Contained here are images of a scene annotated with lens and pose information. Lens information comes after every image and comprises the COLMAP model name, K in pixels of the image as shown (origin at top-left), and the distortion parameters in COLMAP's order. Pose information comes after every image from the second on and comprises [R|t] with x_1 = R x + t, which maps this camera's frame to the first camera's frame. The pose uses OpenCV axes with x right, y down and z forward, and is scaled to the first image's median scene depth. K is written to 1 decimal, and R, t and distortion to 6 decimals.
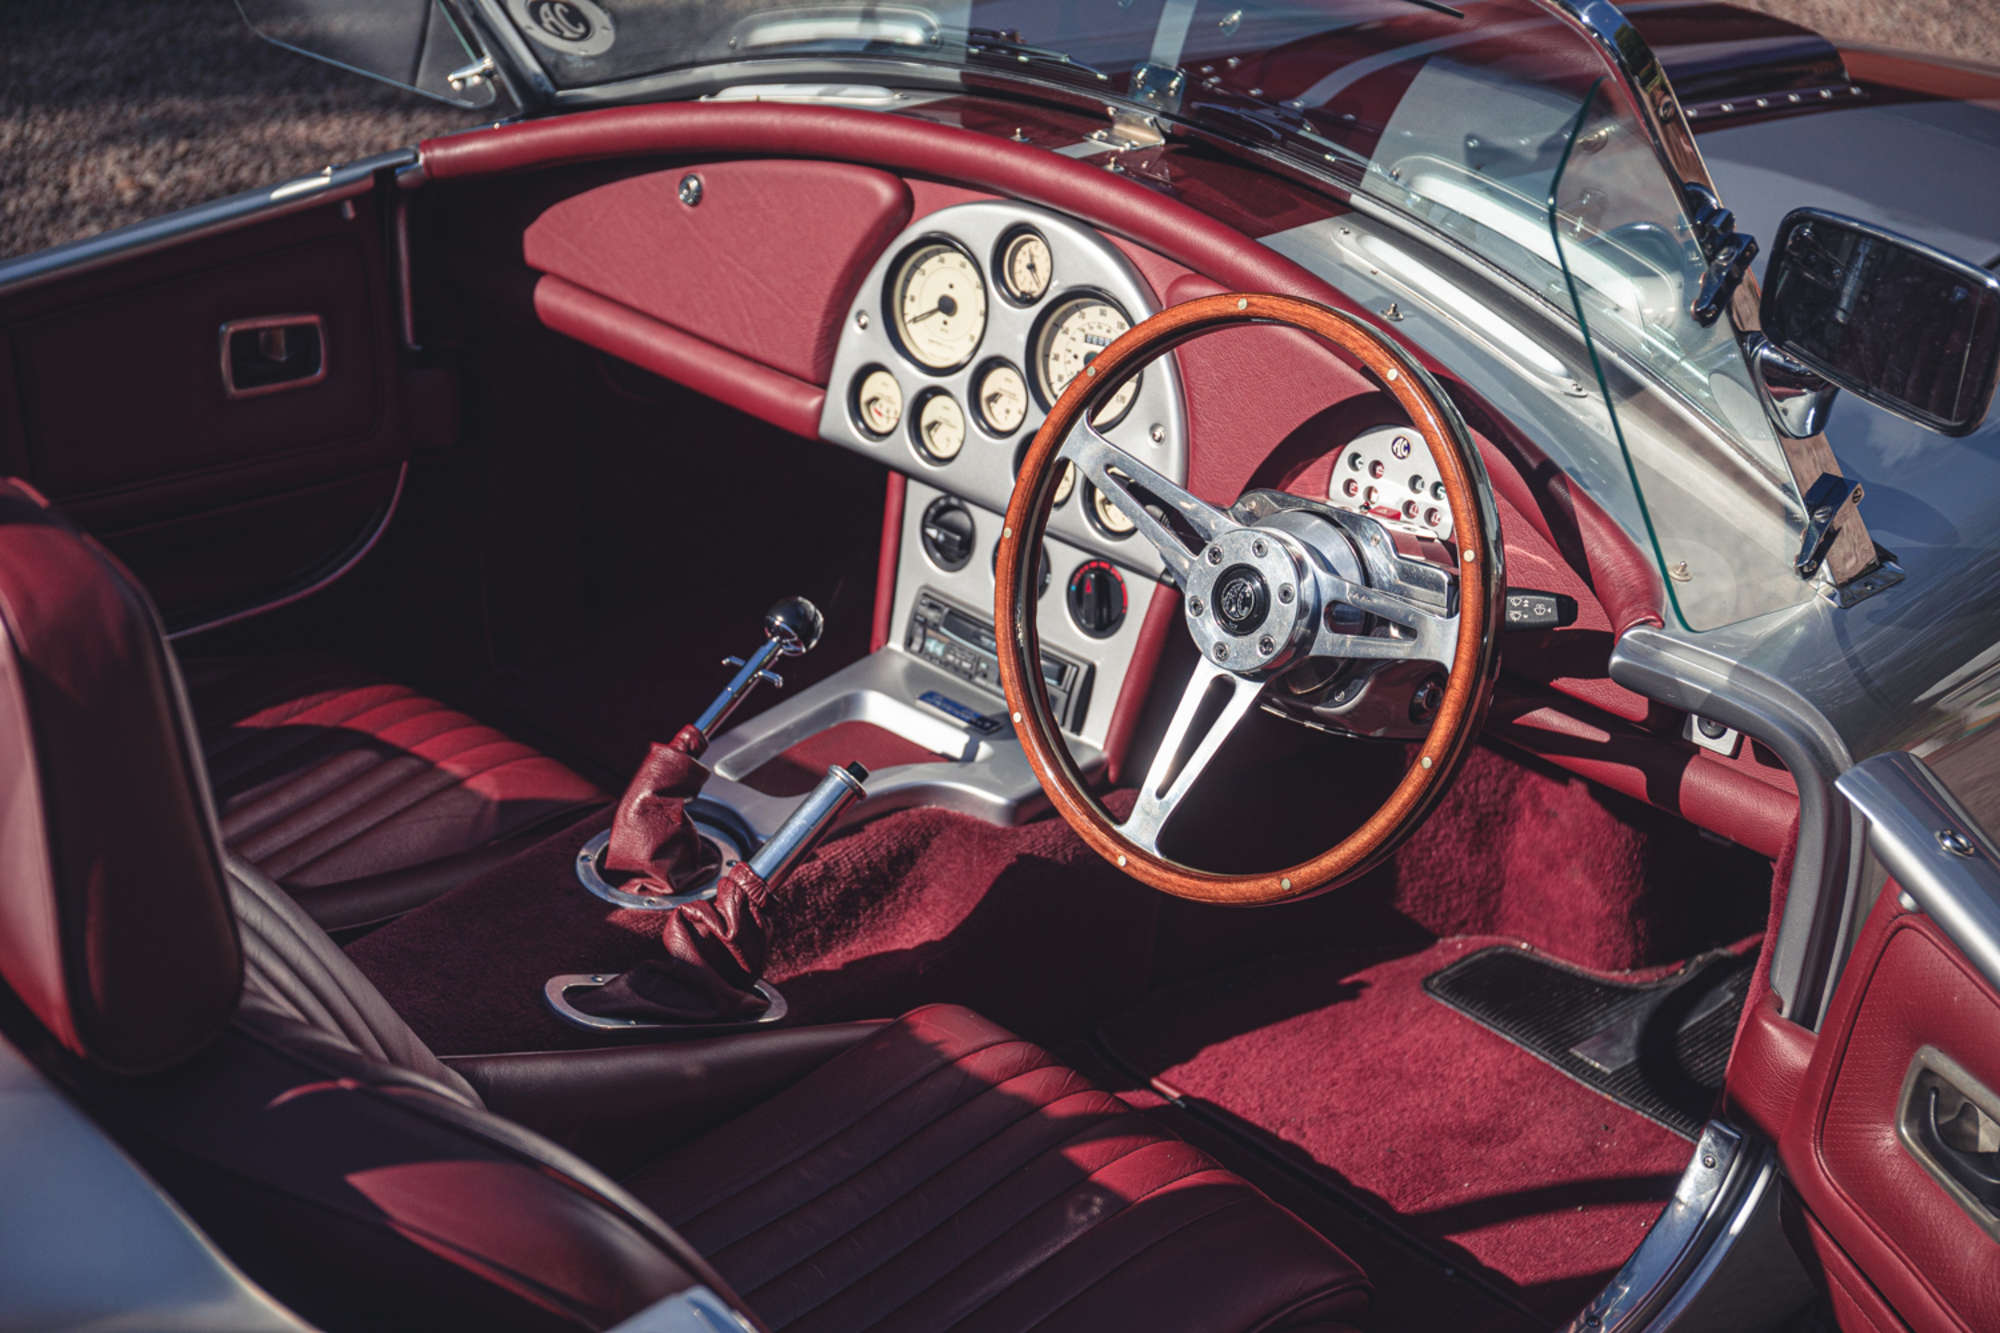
lens RADIAL K [[2777.4, 0, 996.9], [0, 2777.4, 661.1], [0, 0, 1]] dist [0.051081, 0.000000]
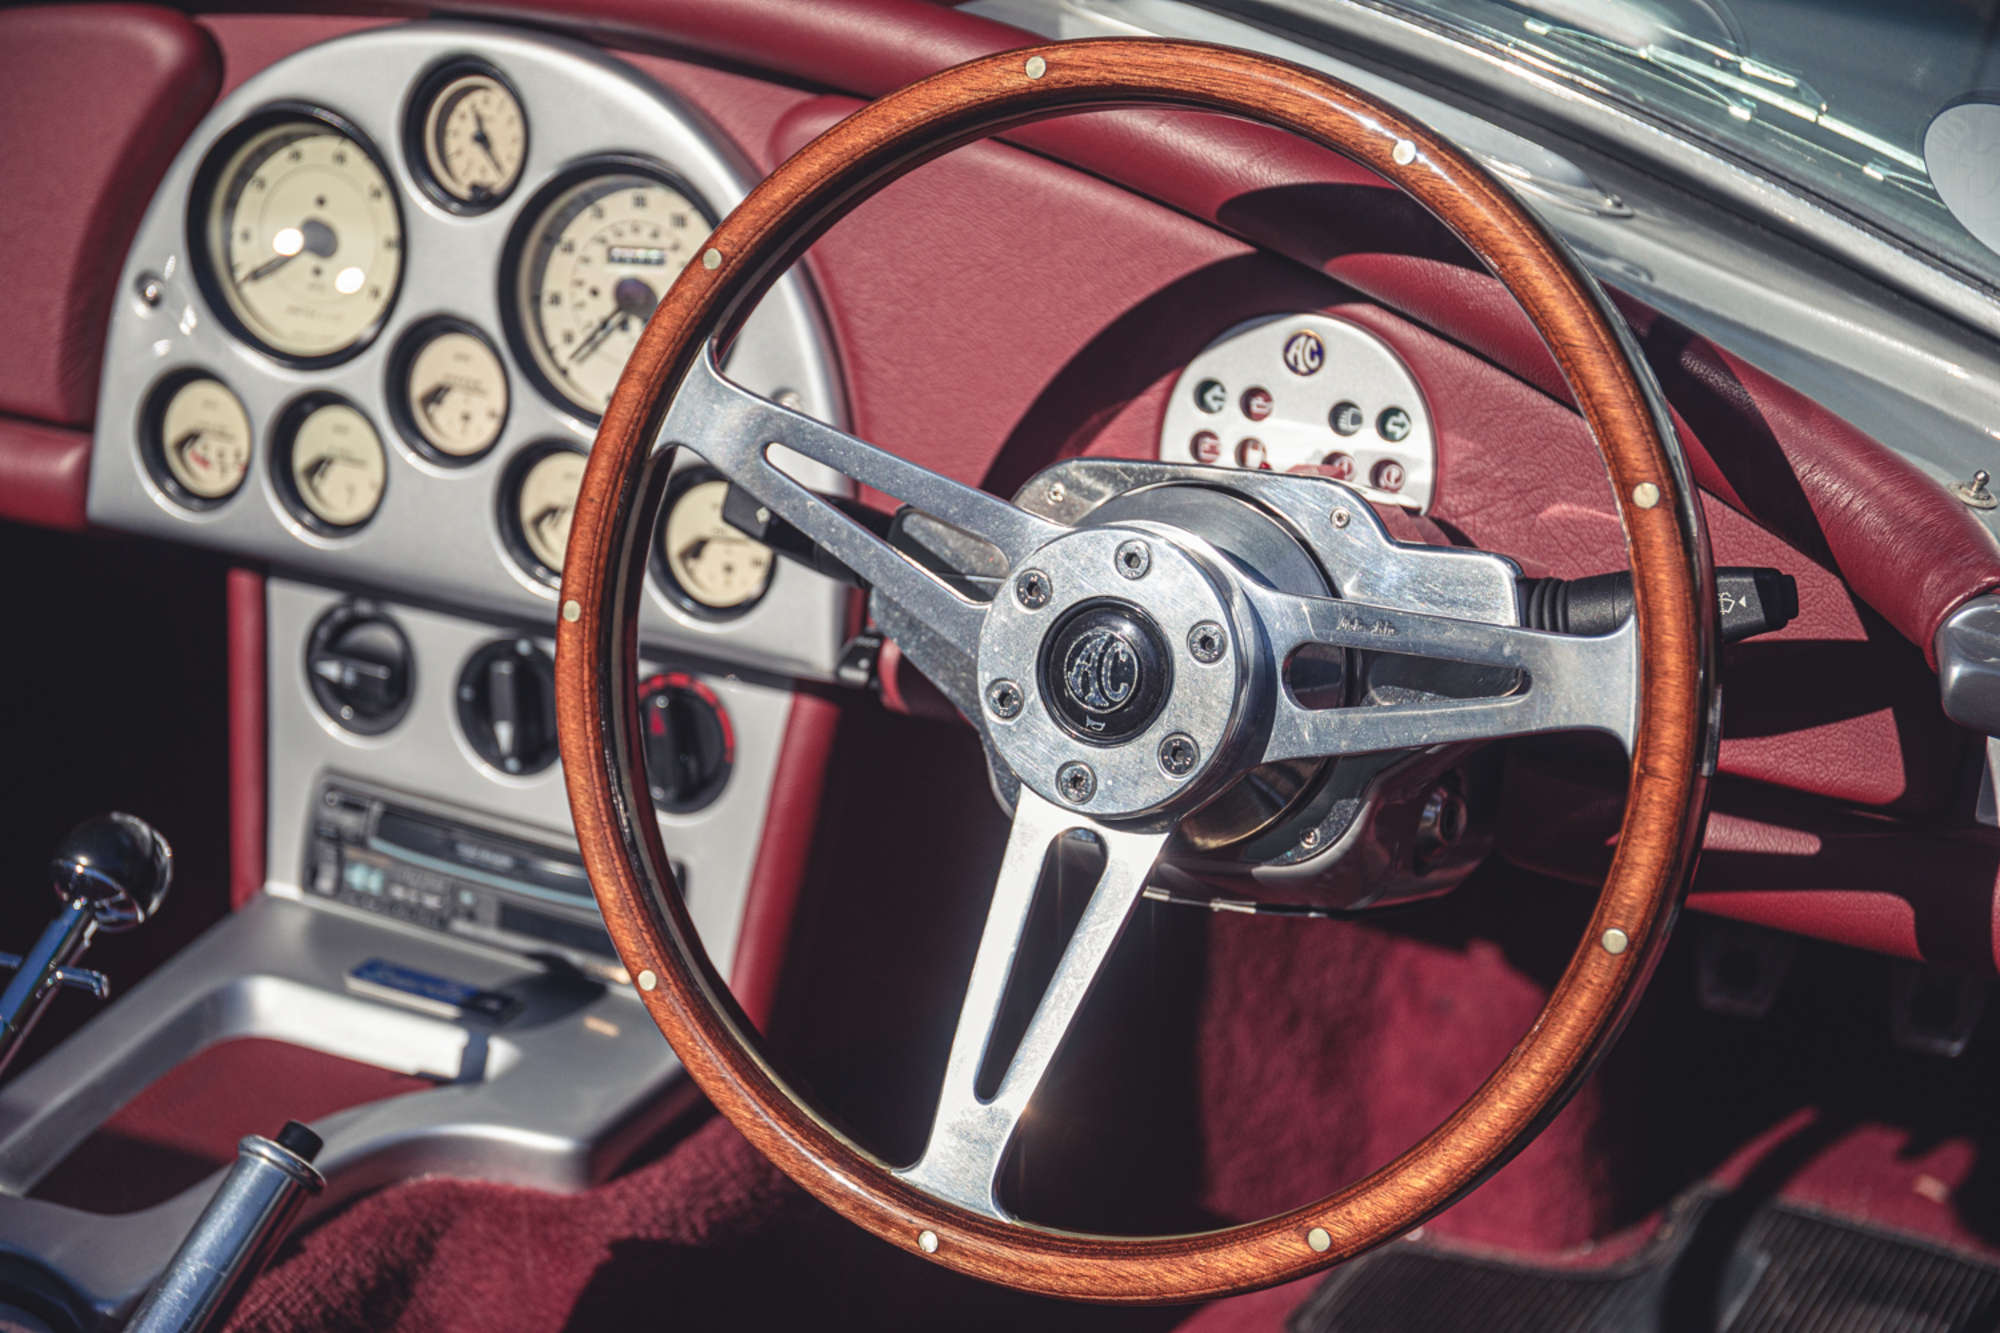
lens RADIAL K [[3228.5, 0, 1005.8], [0, 3228.5, 662.9], [0, 0, 1]] dist [0.082874, 0.000000]
pose [[0.958690, -0.128627, 0.253708, -0.061275], [0.144245, 0.988569, -0.043866, -0.000795], [-0.245165, 0.078650, 0.966286, 0.379228]]
